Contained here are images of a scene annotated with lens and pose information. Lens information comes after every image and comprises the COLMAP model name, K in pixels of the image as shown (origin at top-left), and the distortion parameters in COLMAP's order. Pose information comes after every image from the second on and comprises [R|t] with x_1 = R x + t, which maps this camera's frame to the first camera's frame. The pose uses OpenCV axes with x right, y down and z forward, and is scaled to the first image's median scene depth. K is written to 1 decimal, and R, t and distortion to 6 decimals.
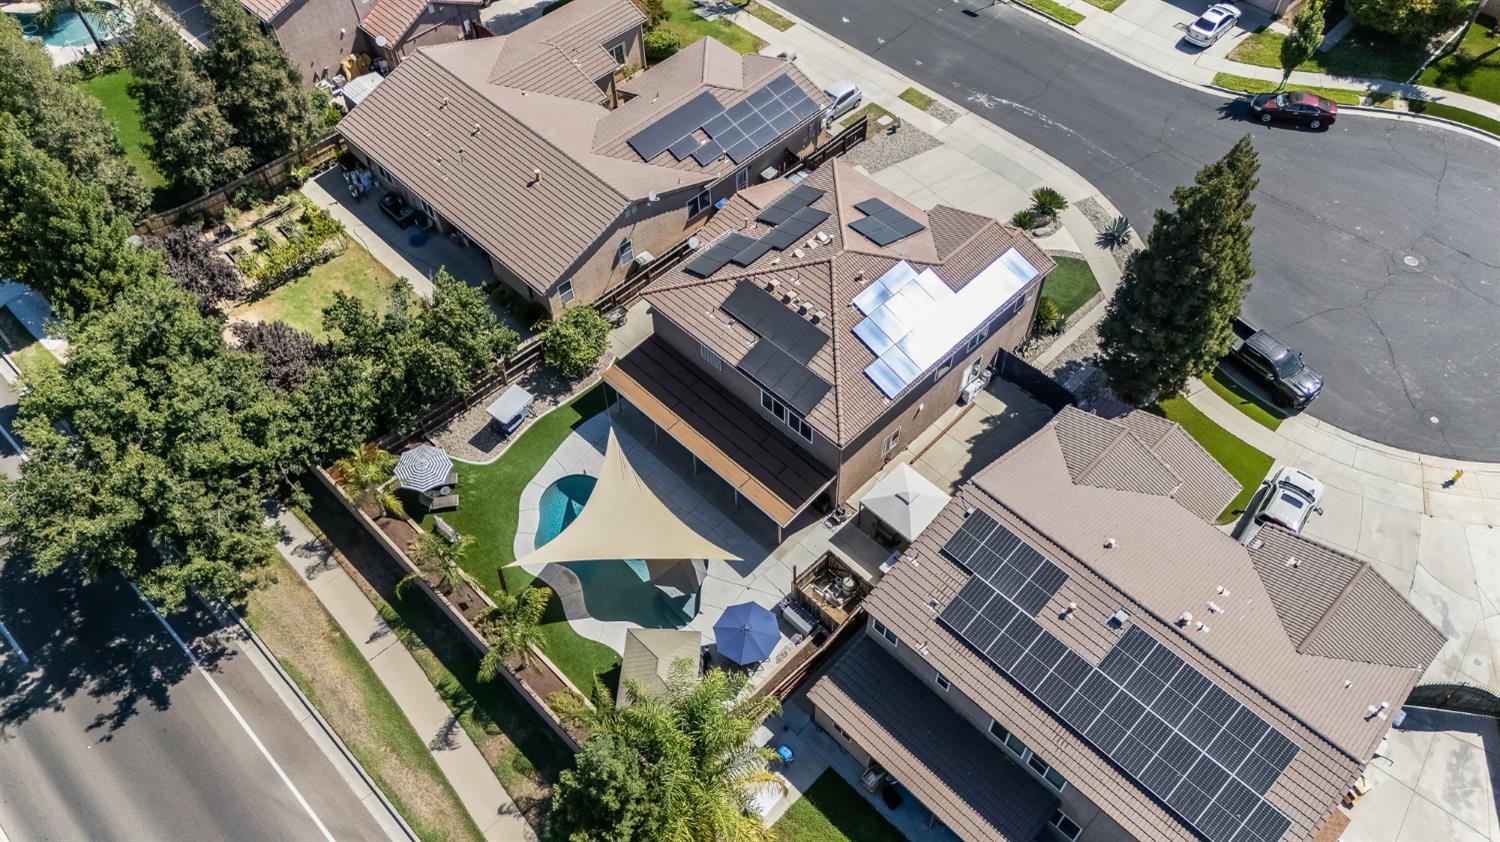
lens RADIAL K [[1115.6, 0, 754.4], [0, 1115.6, 414.5], [0, 0, 1]] dist [0.049999, -0.005416]
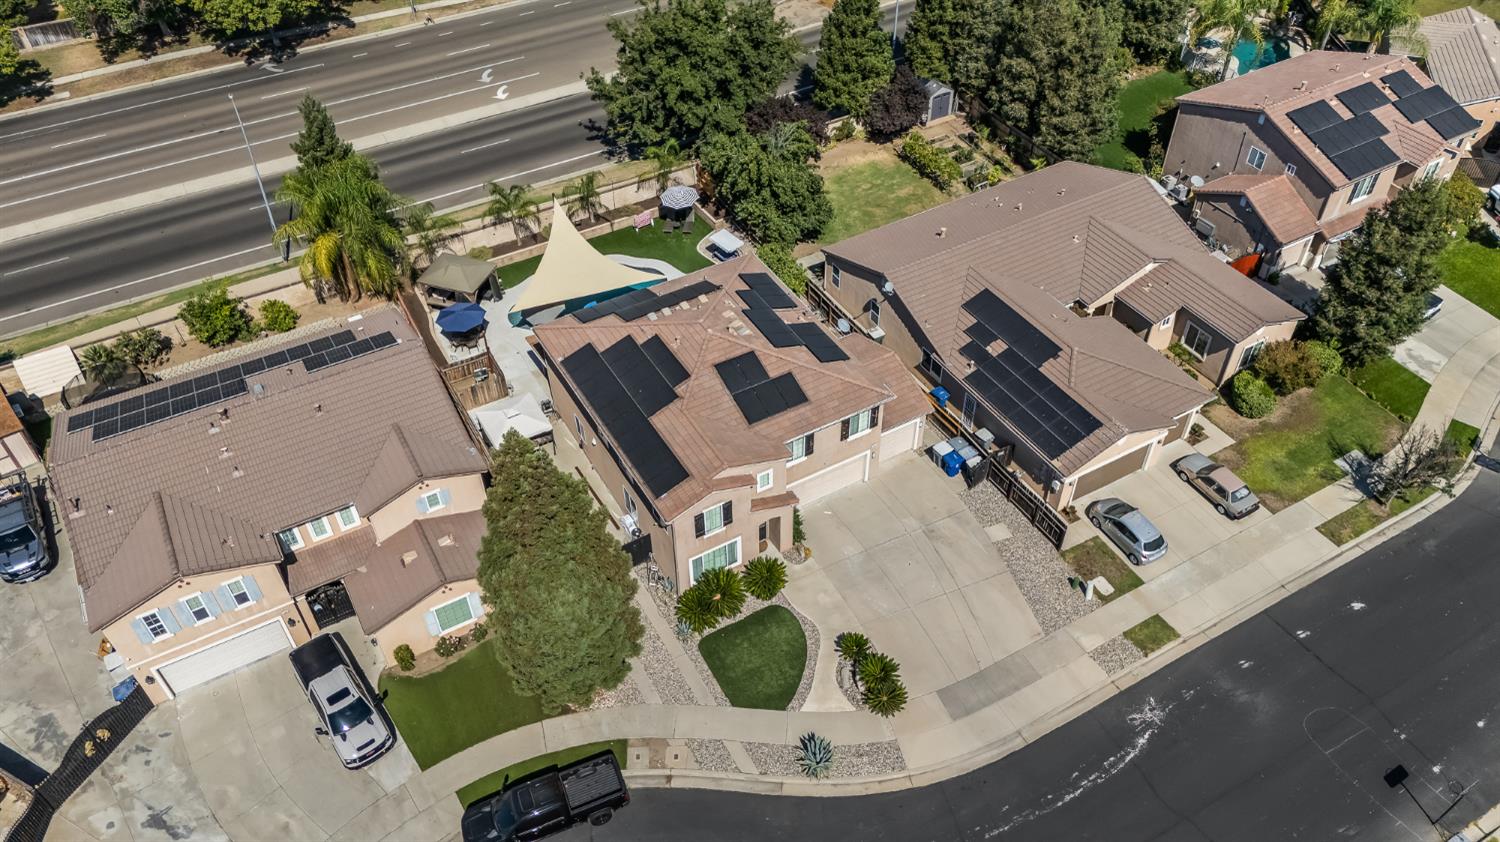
lens RADIAL K [[1115.6, 0, 754.4], [0, 1115.6, 414.5], [0, 0, 1]] dist [0.049999, -0.005416]
pose [[-0.263456, 0.672138, -0.691969, 0.676342], [-0.751483, 0.306771, 0.584094, -0.612913], [0.604868, 0.673886, 0.424280, 0.512131]]
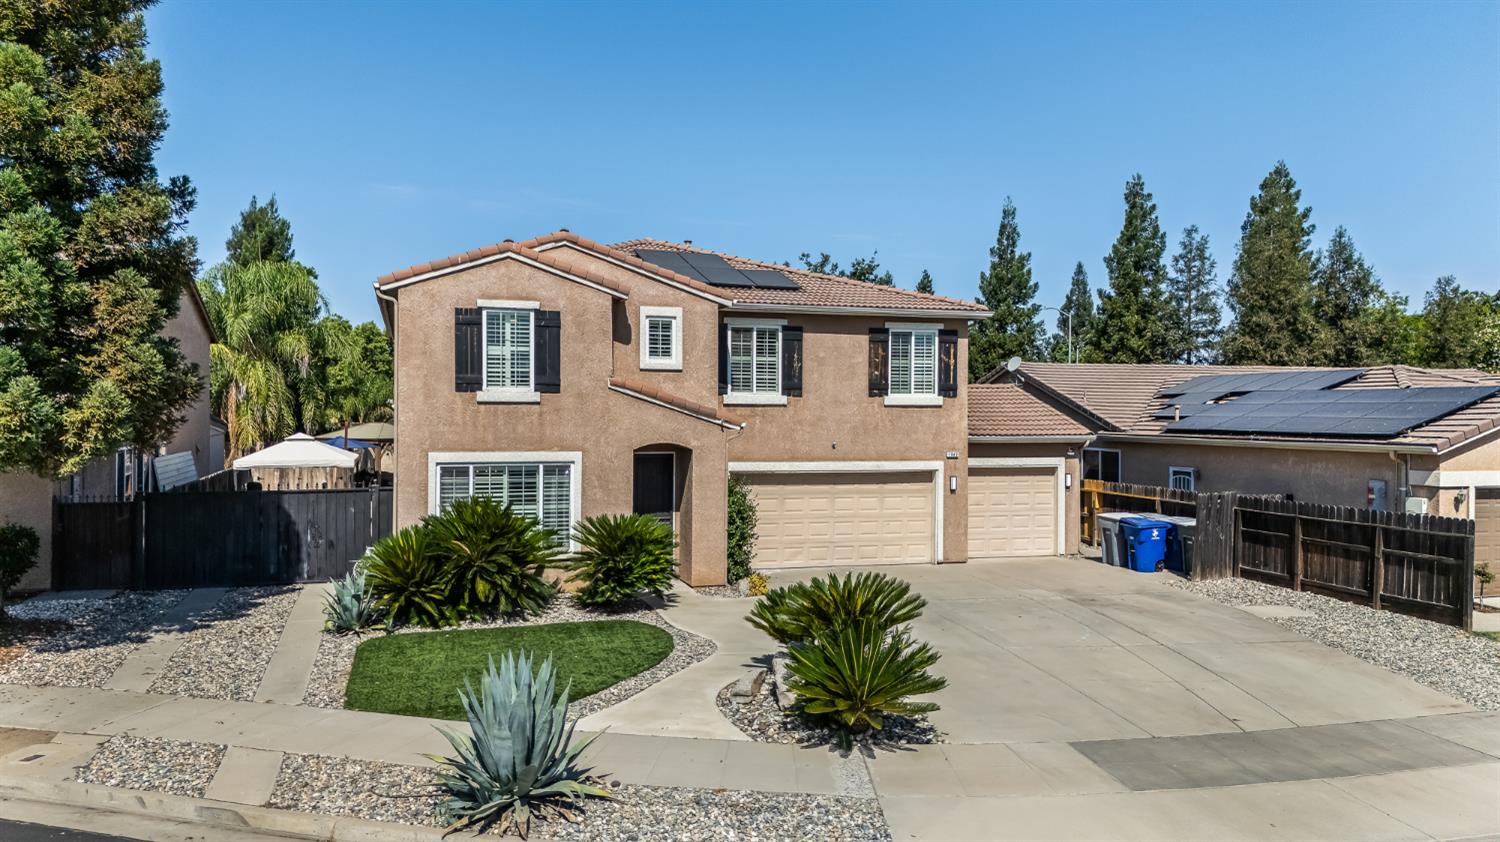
lens RADIAL K [[1115.6, 0, 754.4], [0, 1115.6, 414.5], [0, 0, 1]] dist [0.049999, -0.005416]
pose [[-0.467063, 0.011577, -0.884148, 0.450661], [-0.696393, 0.611349, 0.375884, -0.278995], [0.544875, 0.791276, -0.277476, 1.010945]]
